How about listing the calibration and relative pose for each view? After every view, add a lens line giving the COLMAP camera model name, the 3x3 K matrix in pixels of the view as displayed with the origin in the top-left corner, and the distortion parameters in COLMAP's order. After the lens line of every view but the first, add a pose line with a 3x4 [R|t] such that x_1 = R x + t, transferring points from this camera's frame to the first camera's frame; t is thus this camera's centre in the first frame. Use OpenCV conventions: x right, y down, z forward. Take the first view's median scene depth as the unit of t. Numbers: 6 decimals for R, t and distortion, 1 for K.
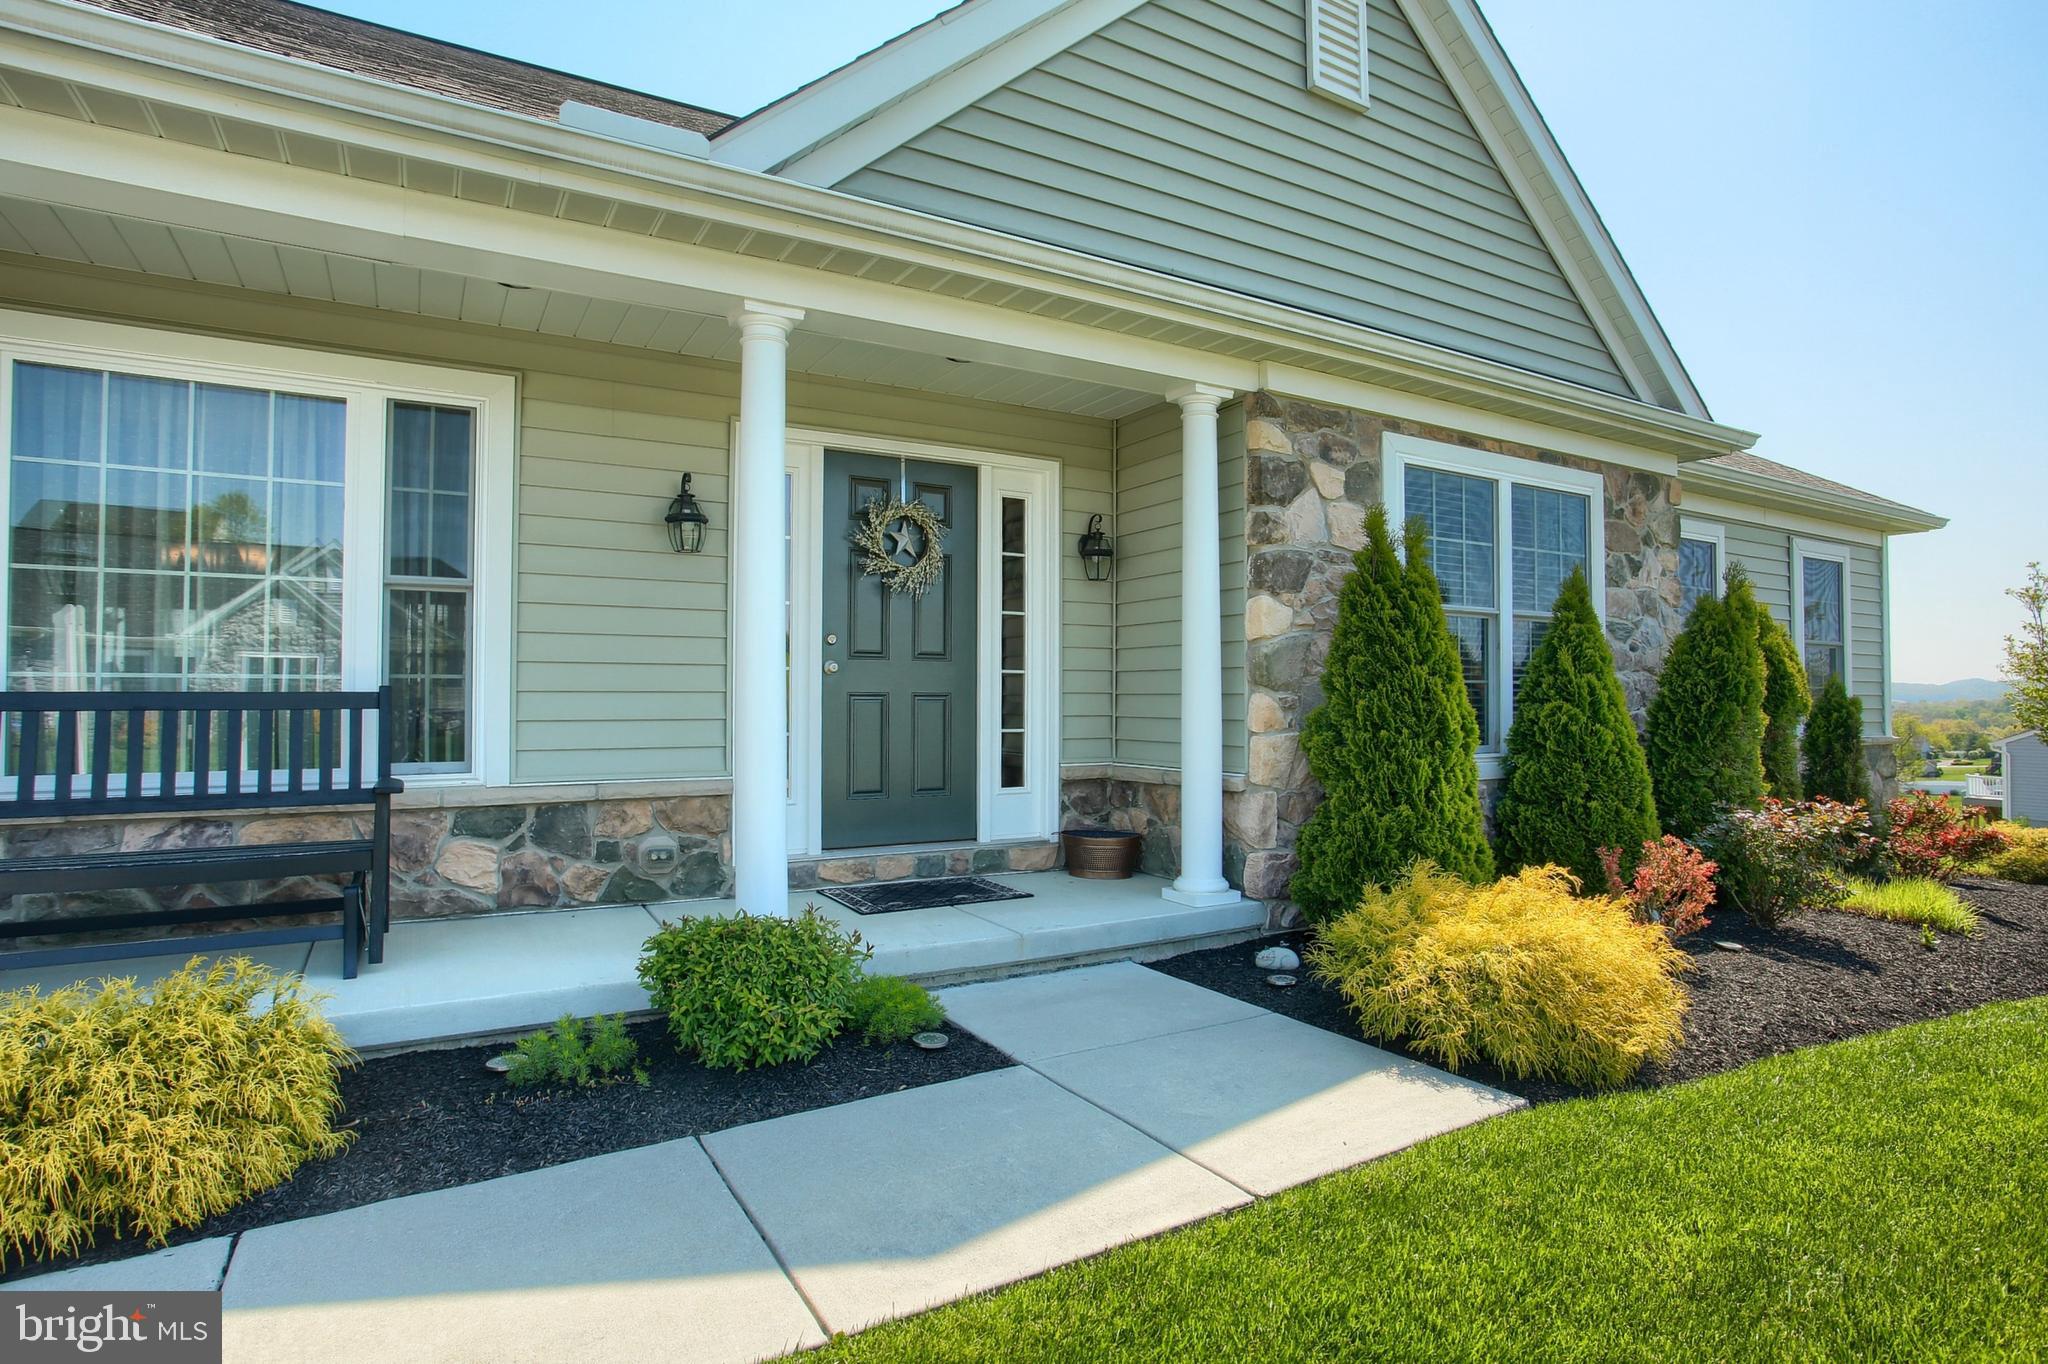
lens RADIAL K [[1075.9, 0, 1022.3], [0, 1075.9, 680.3], [0, 0, 1]] dist [-0.053376, 0.020557]
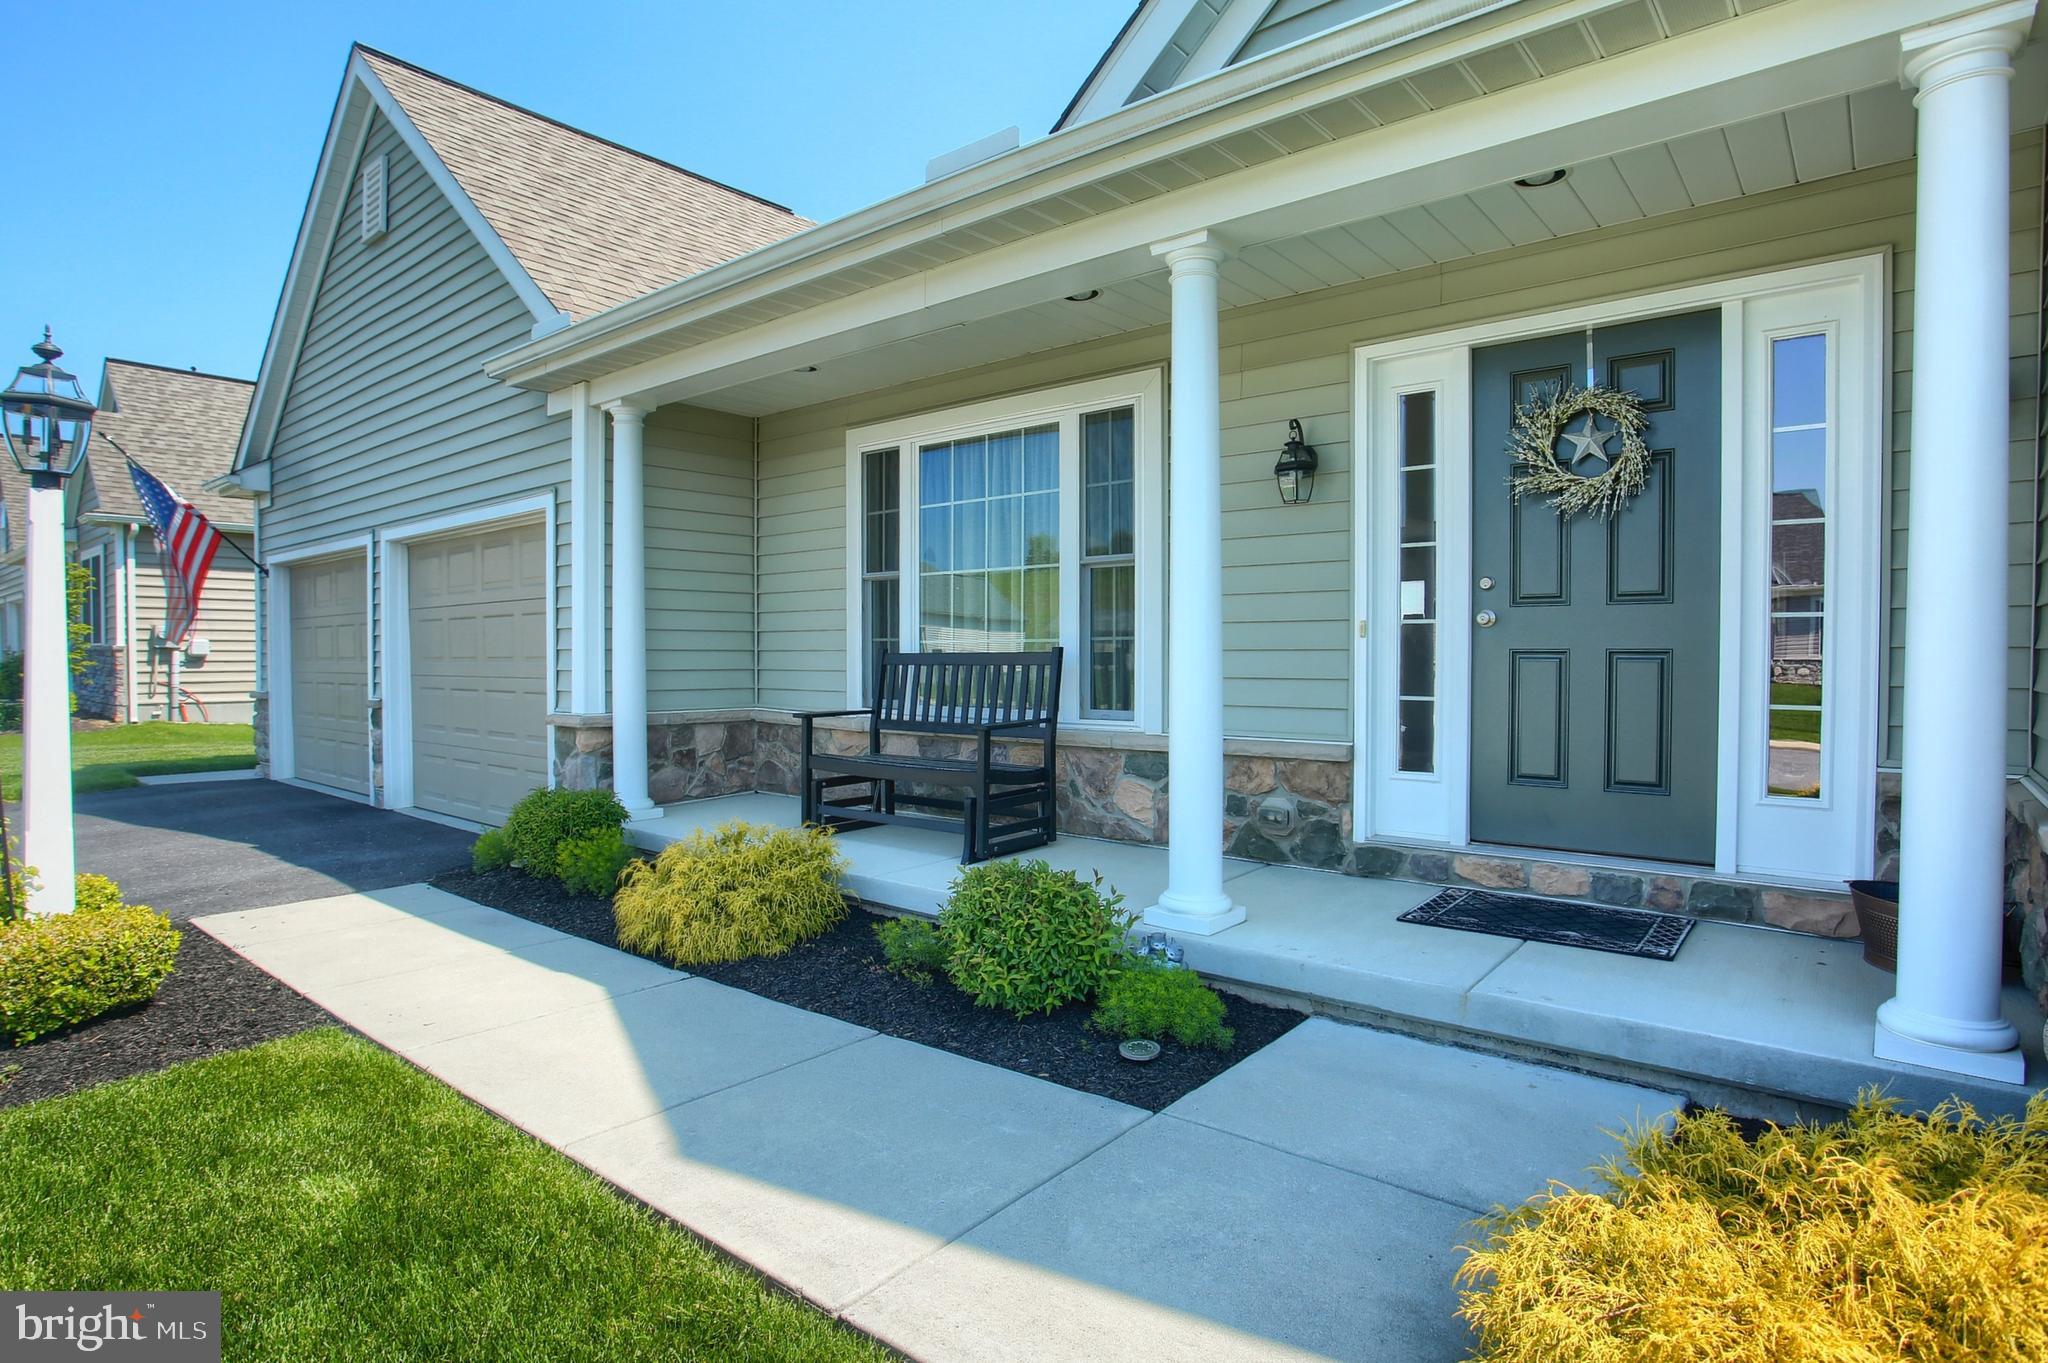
lens RADIAL K [[1075.9, 0, 1042.1], [0, 1075.9, 673.8], [0, 0, 1]] dist [-0.053376, 0.020557]
pose [[0.360970, 0.015948, -0.932441, 0.475048], [0.017798, 0.999554, 0.023986, 0.004643], [0.932408, -0.025253, 0.360525, 0.422152]]
